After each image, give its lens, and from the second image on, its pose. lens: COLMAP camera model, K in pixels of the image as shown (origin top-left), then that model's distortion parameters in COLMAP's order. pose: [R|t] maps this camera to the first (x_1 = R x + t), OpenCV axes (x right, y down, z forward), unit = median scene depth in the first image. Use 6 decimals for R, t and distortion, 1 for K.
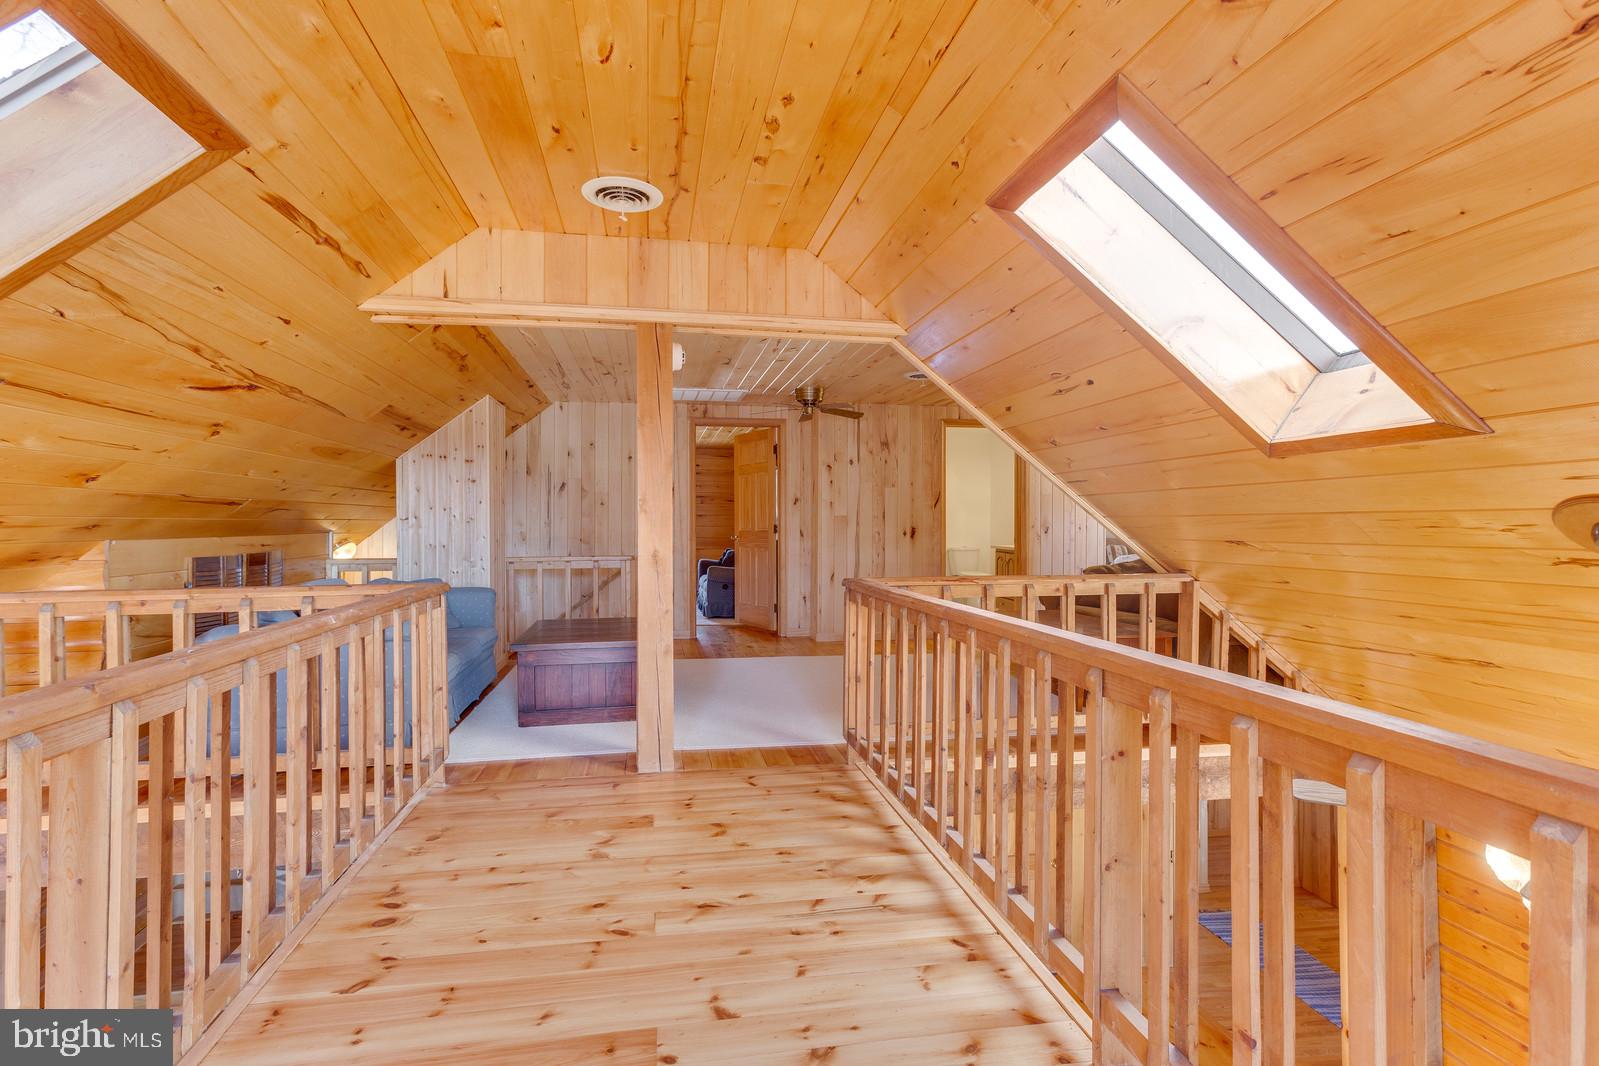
lens RADIAL K [[780.4, 0, 794.1], [0, 780.4, 526.3], [0, 0, 1]] dist [0.026367, 0.001095]
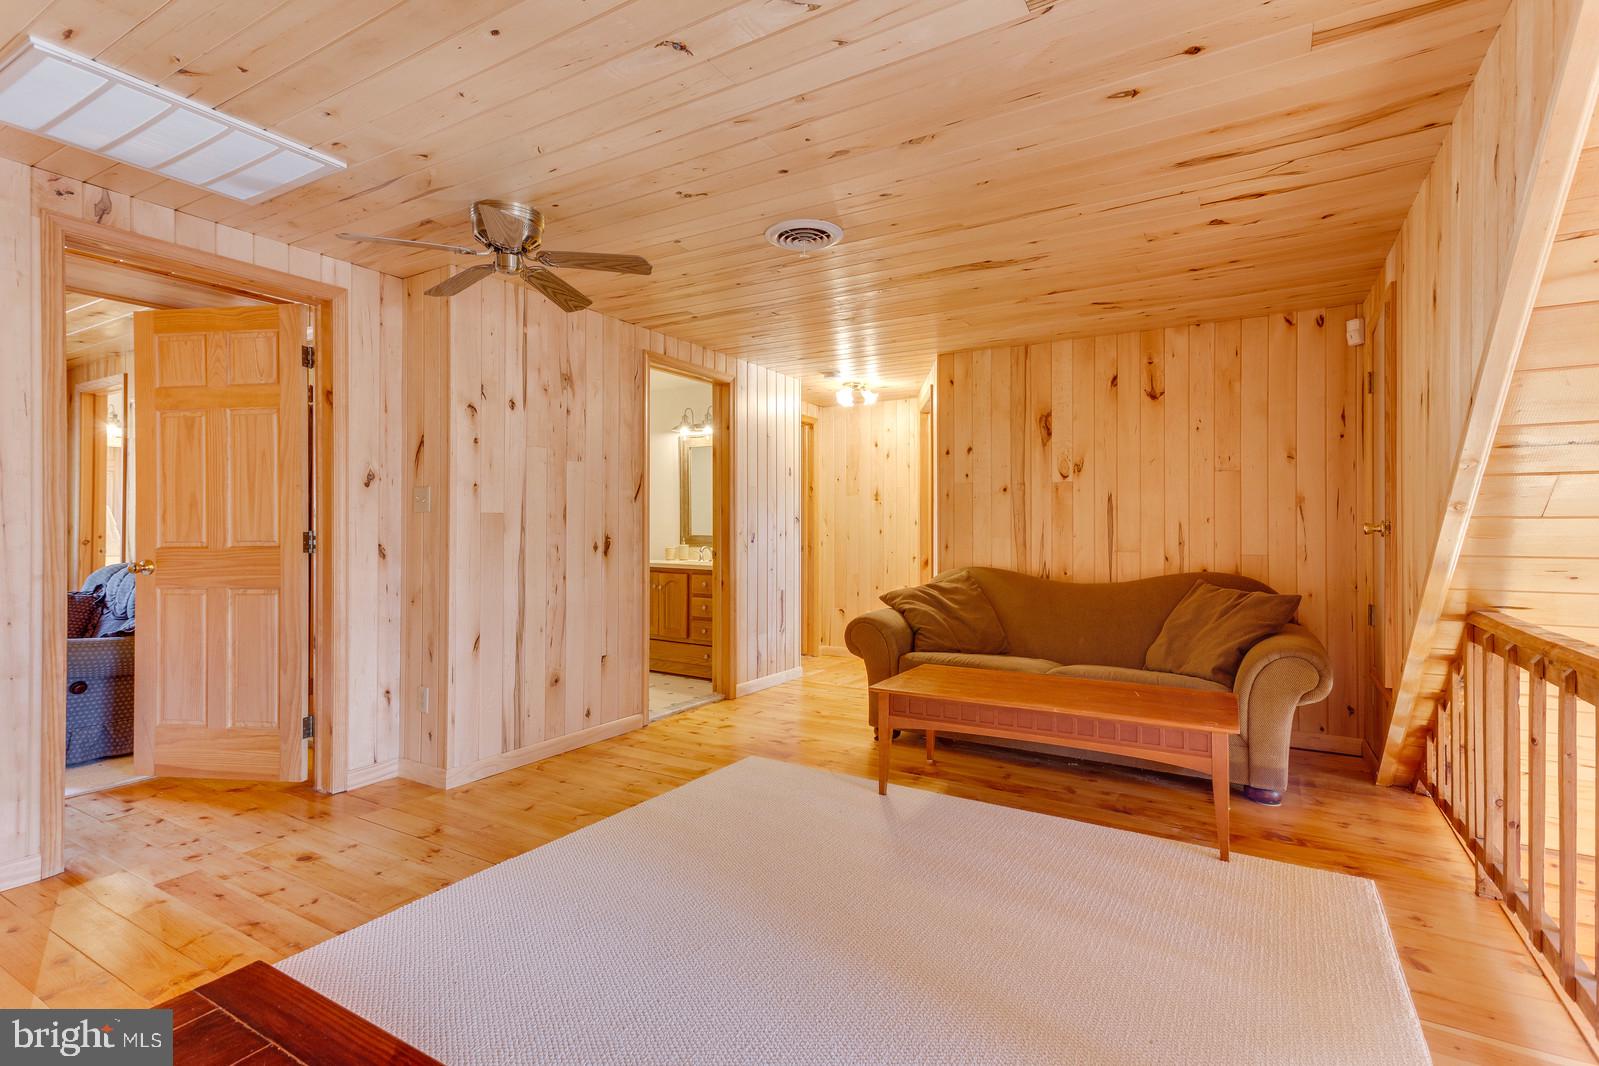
lens RADIAL K [[780.4, 0, 794.1], [0, 780.4, 526.3], [0, 0, 1]] dist [0.026367, 0.001095]
pose [[0.669464, -0.000388, 0.742845, -0.172020], [0.007933, 0.999947, -0.006628, -0.000685], [-0.742802, 0.010330, 0.669431, 0.534150]]
